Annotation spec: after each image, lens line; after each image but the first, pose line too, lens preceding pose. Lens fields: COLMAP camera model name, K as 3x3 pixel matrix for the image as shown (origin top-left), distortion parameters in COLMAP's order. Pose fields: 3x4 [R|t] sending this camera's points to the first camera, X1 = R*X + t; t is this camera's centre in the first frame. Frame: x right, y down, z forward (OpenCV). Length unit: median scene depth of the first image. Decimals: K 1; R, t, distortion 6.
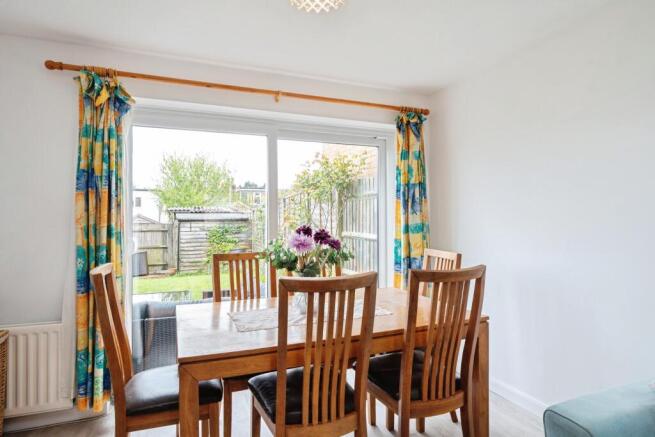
lens RADIAL K [[376.5, 0, 325.3], [0, 376.5, 215.8], [0, 0, 1]] dist [0.009209, 0.000560]
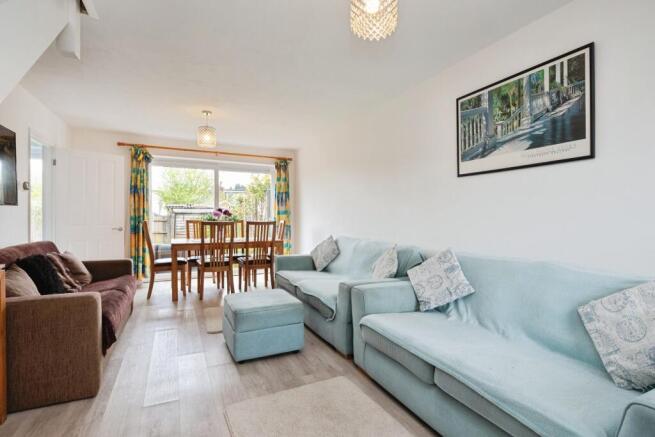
lens RADIAL K [[315.7, 0, 330.3], [0, 315.7, 221.1], [0, 0, 1]] dist [-0.001542, -0.000055]
pose [[0.996509, 0.007557, 0.083148, 0.367646], [-0.009369, 0.999727, 0.021426, 0.041454], [-0.082963, -0.022130, 0.996307, -0.892119]]
